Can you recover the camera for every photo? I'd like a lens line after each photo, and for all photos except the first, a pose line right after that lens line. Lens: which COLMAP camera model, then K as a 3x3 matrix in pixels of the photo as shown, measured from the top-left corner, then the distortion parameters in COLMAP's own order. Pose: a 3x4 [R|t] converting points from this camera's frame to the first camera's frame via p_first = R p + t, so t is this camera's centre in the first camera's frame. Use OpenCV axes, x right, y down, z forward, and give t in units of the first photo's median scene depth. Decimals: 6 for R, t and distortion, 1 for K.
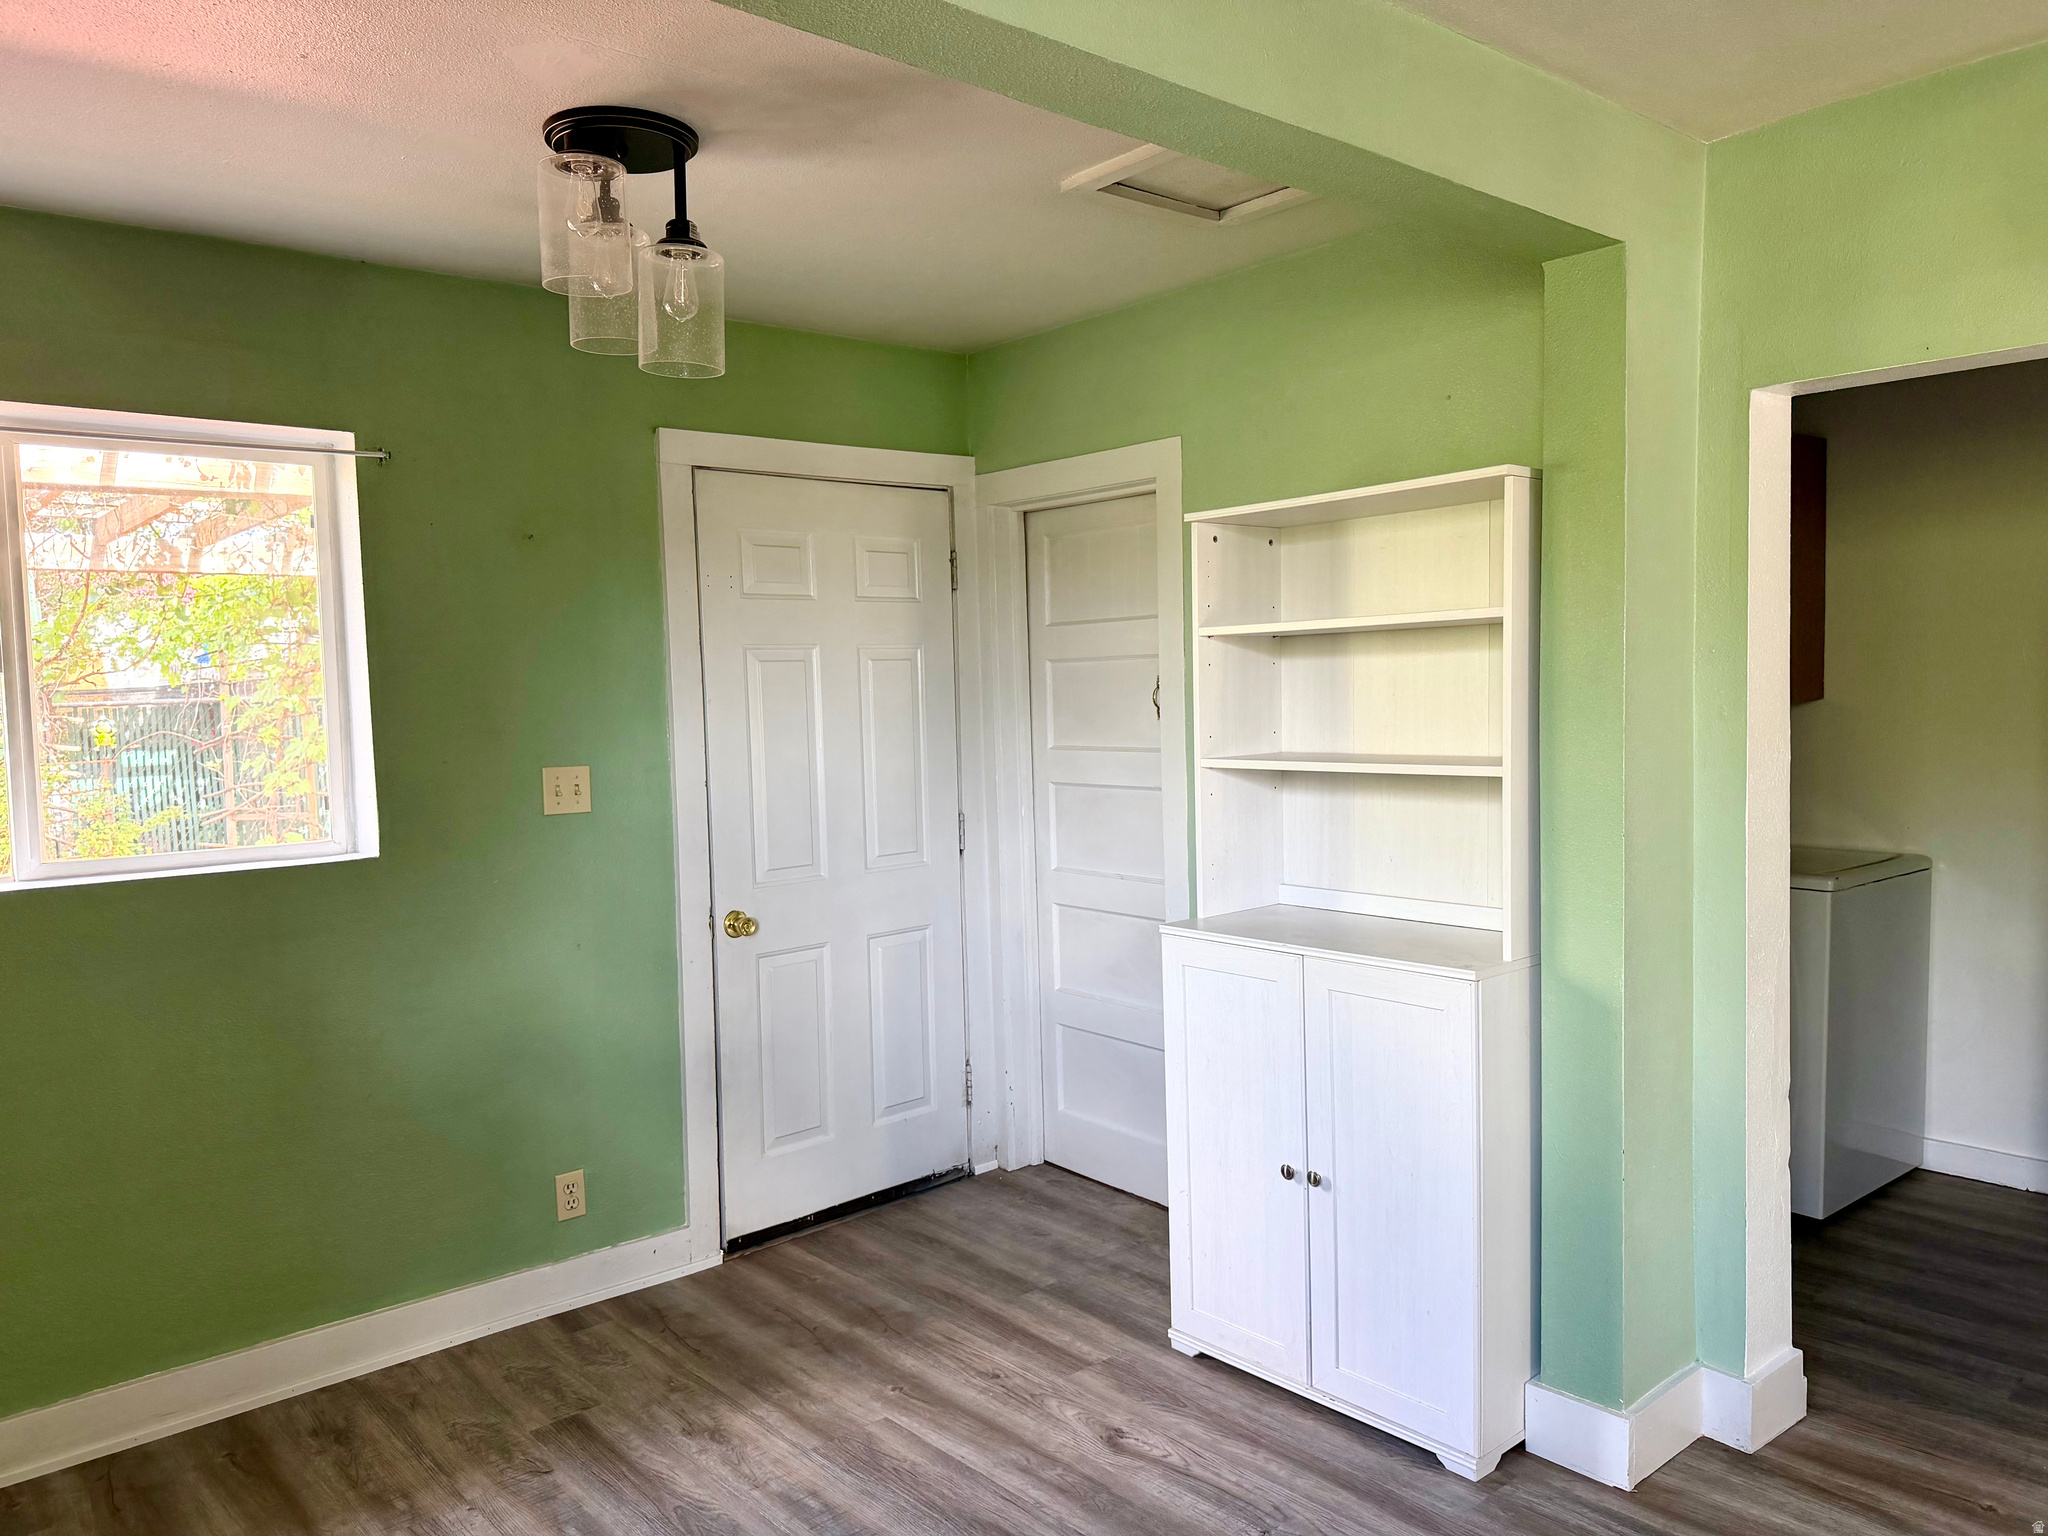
lens RADIAL K [[1458.0, 0, 1028.7], [0, 1458.0, 769.9], [0, 0, 1]] dist [0.061757, -0.061404]
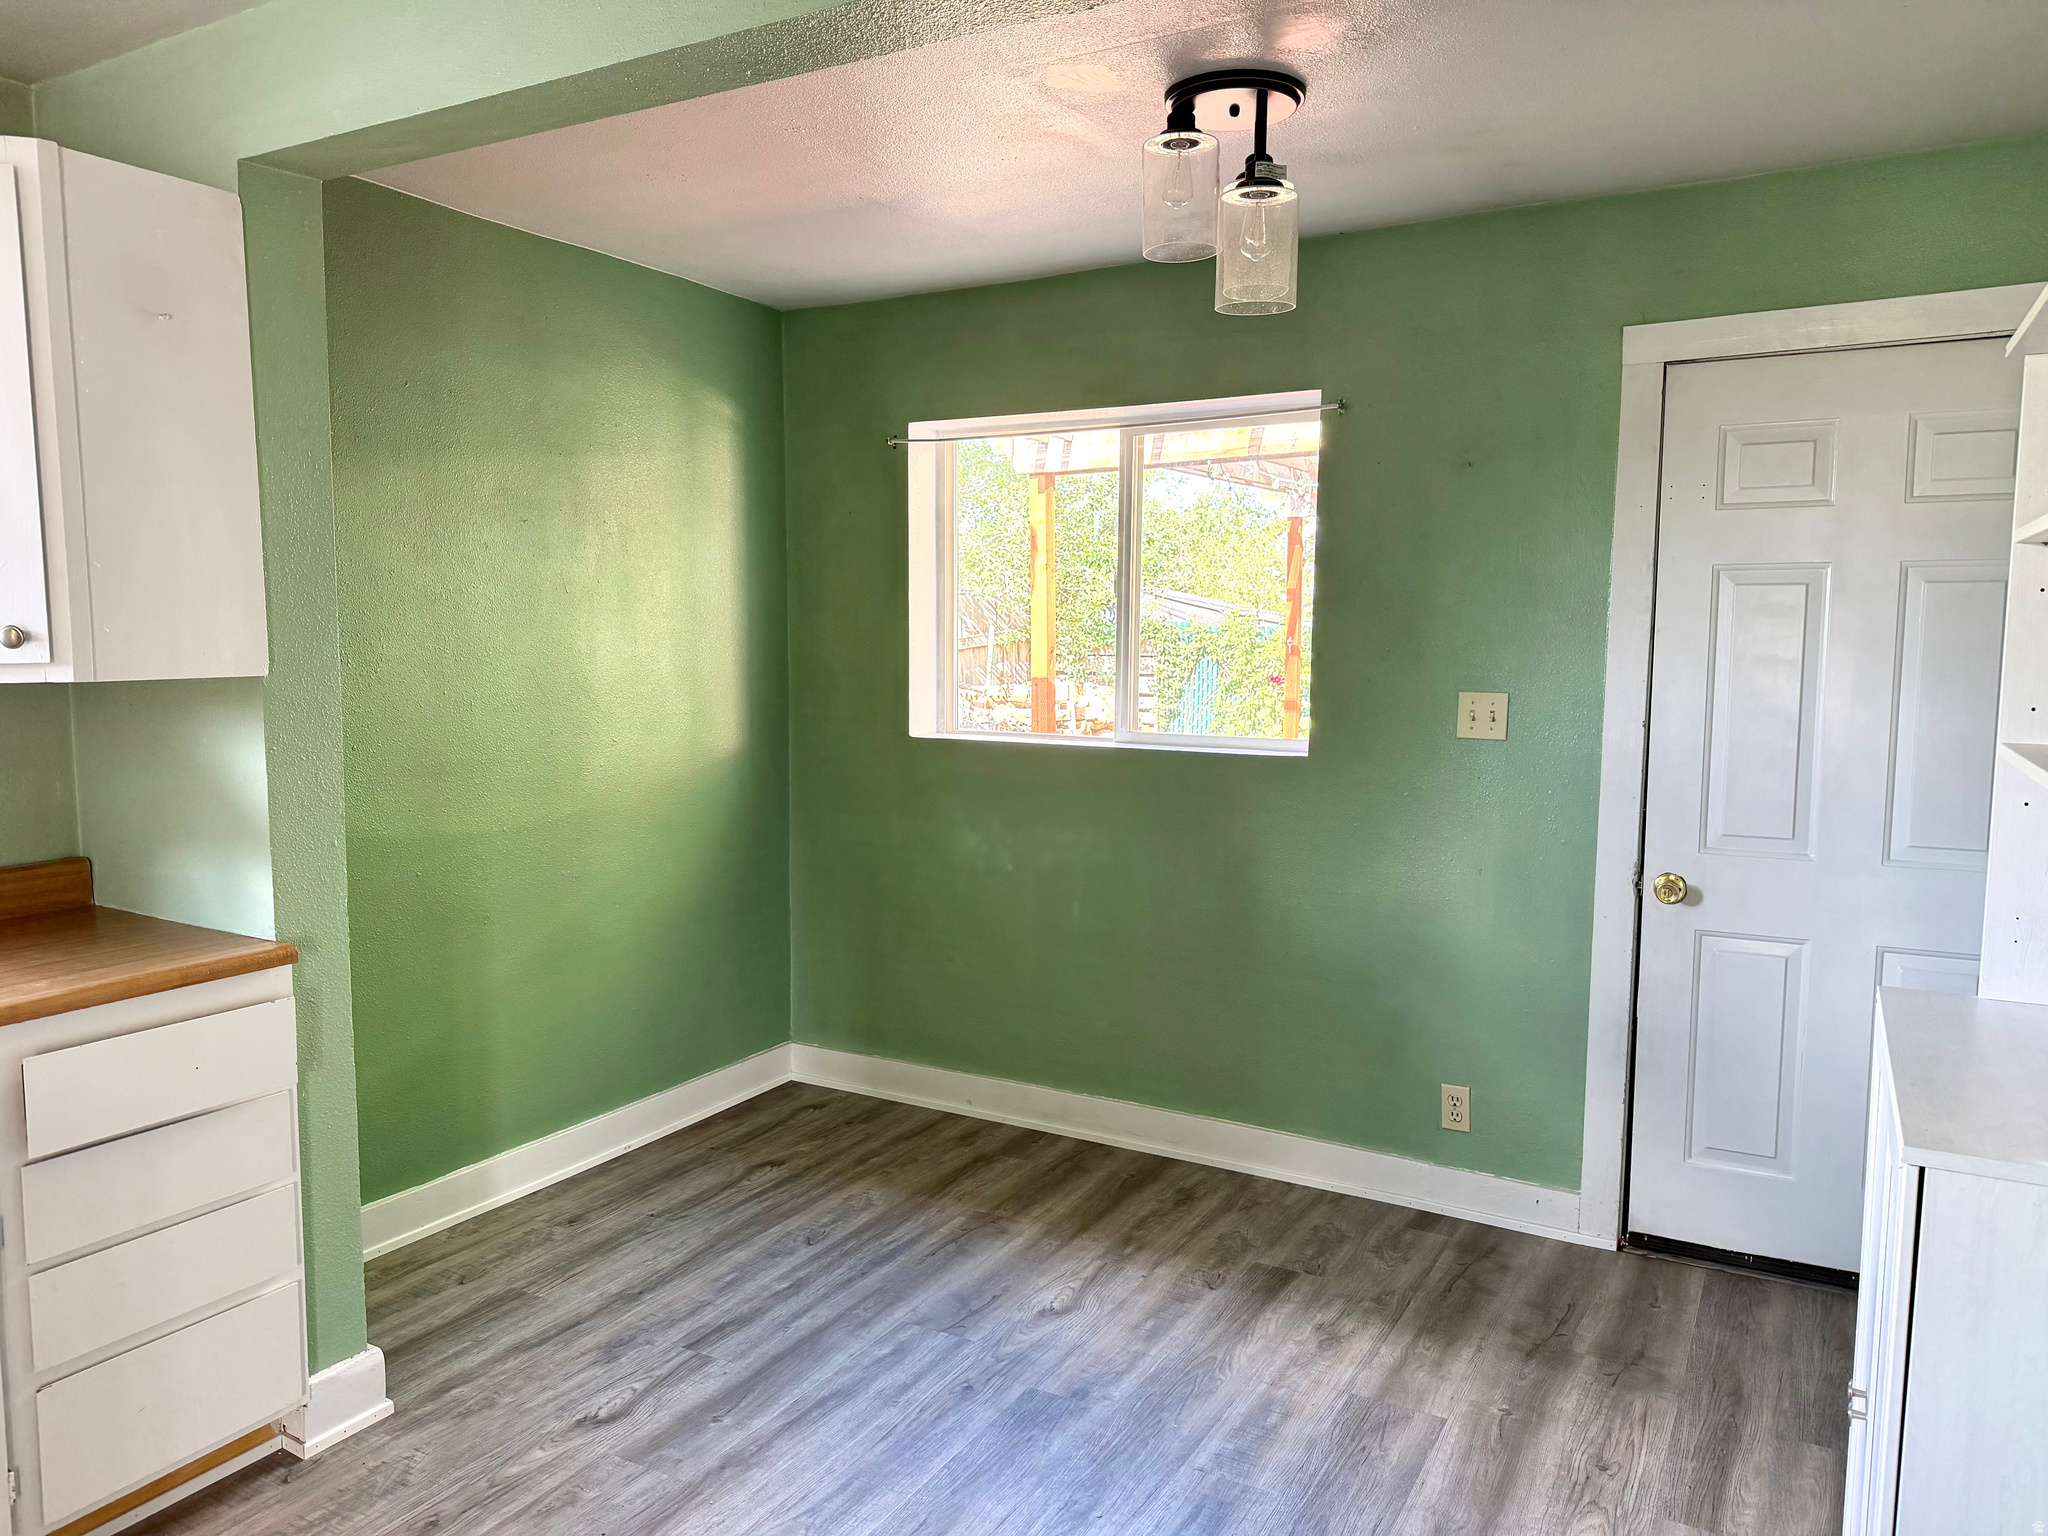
lens RADIAL K [[1458.0, 0, 1041.5], [0, 1458.0, 774.0], [0, 0, 1]] dist [0.061757, -0.061404]
pose [[0.341052, 0.117717, -0.932645, 0.548522], [-0.069962, 0.992555, 0.099695, -0.026701], [0.937437, 0.031249, 0.346749, 0.383457]]
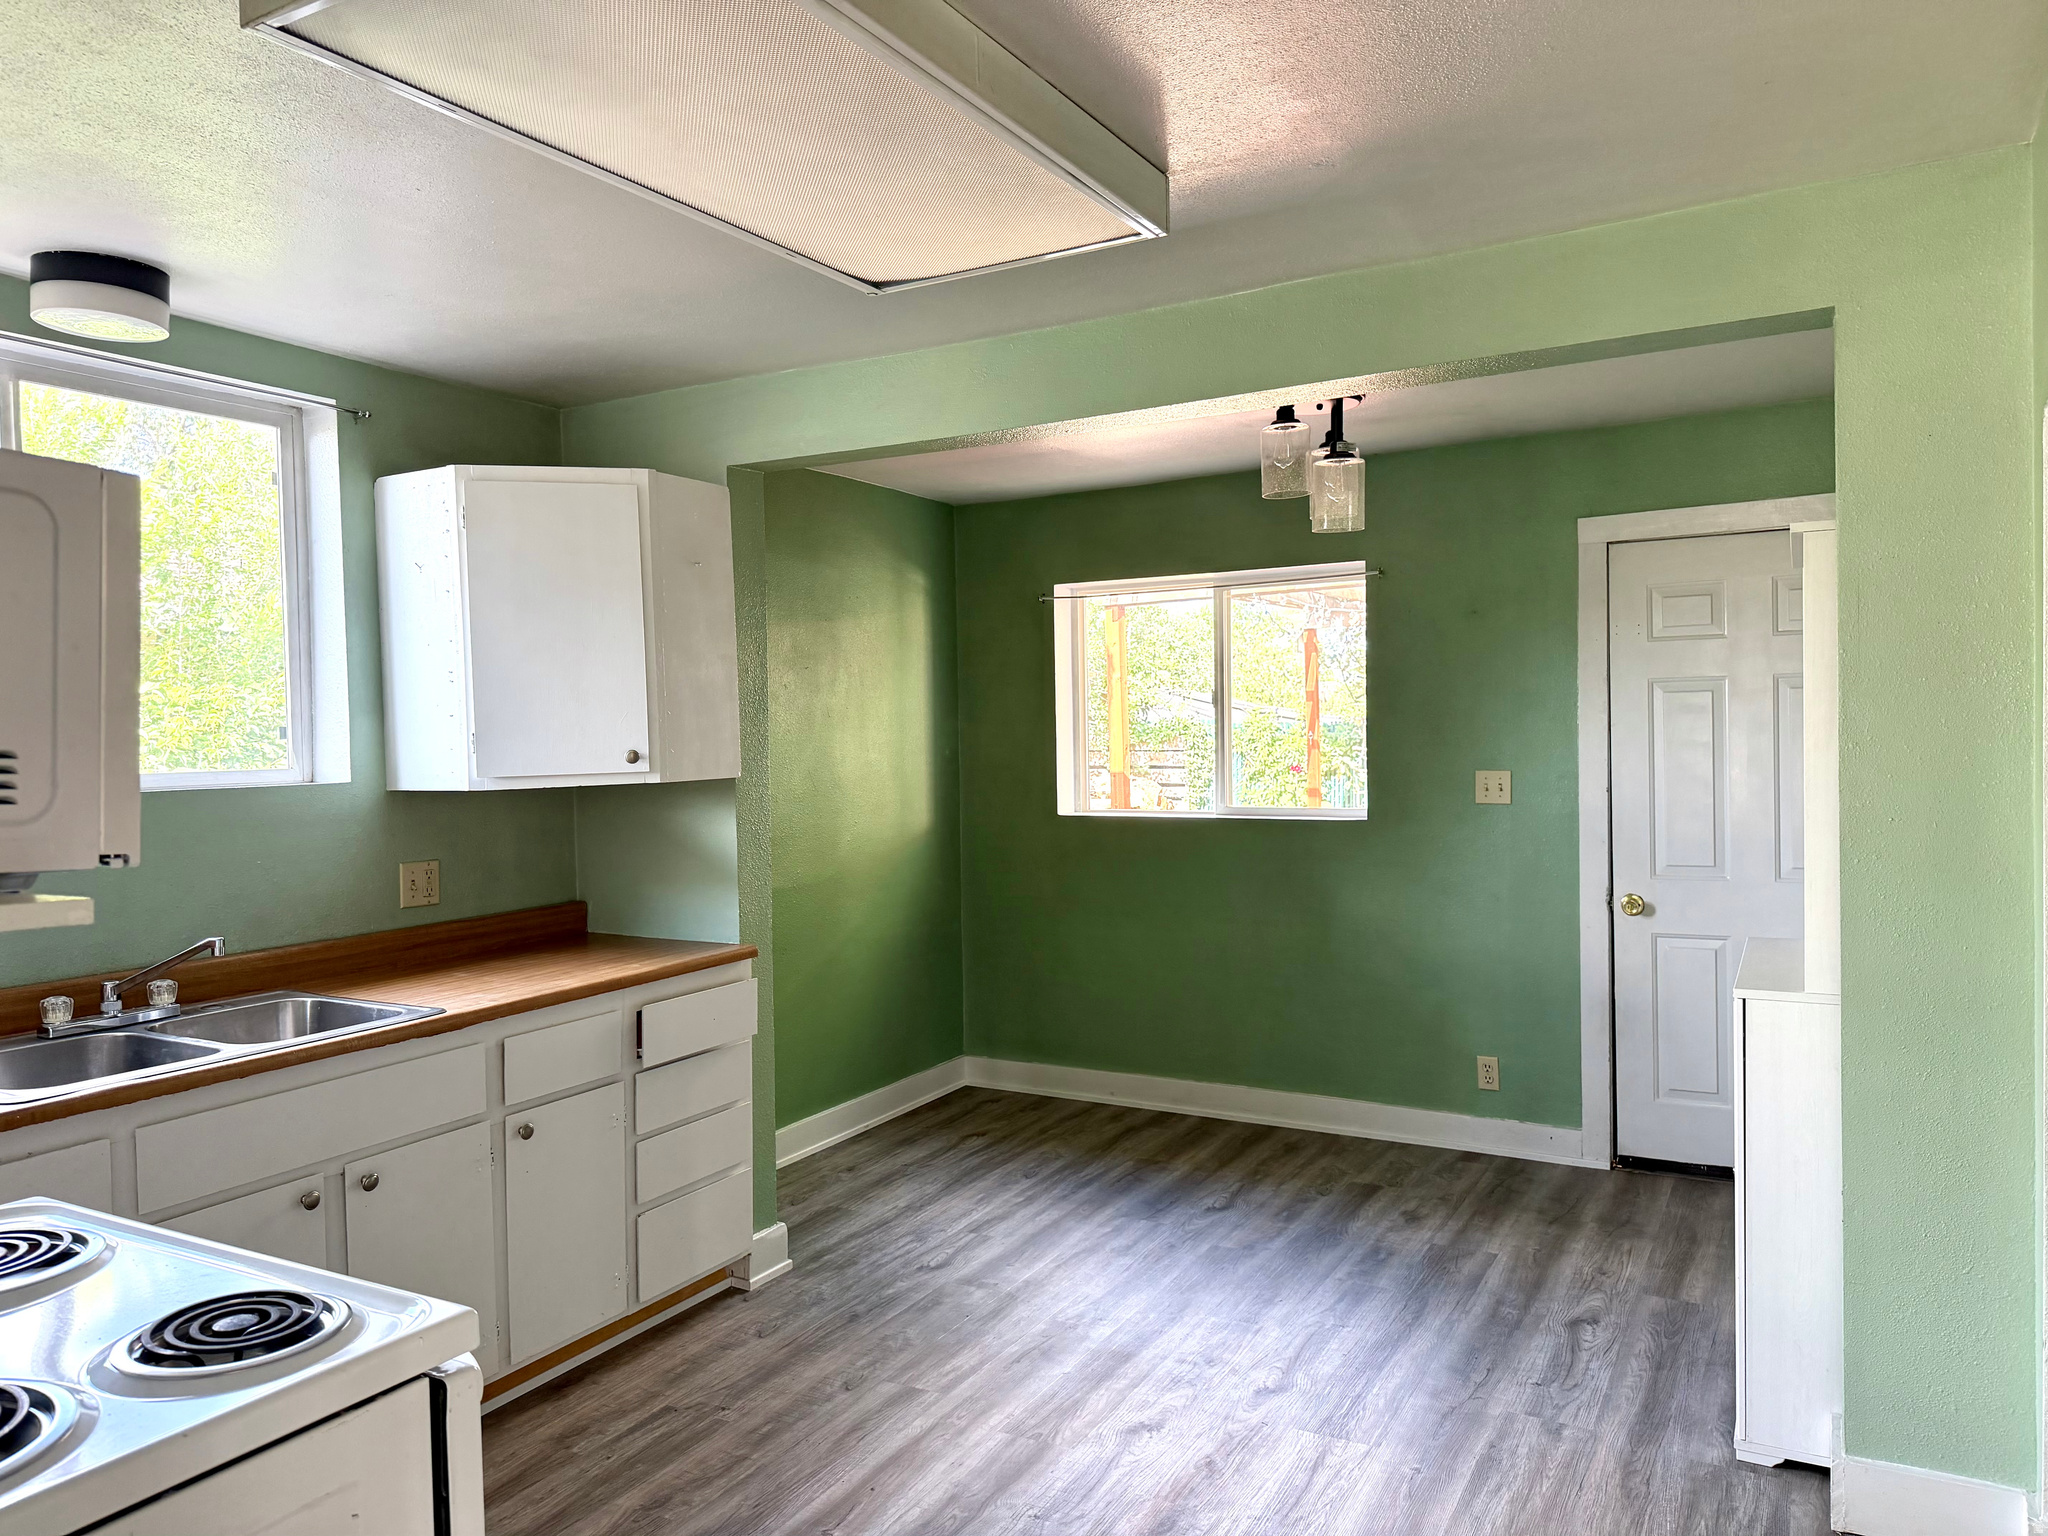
lens RADIAL K [[1458.0, 0, 1019.9], [0, 1458.0, 755.9], [0, 0, 1]] dist [0.061757, -0.061404]
pose [[0.337519, 0.034876, -0.940672, 0.901295], [-0.044386, 0.998792, 0.021105, -0.027347], [0.940272, 0.034630, 0.338659, 0.091495]]
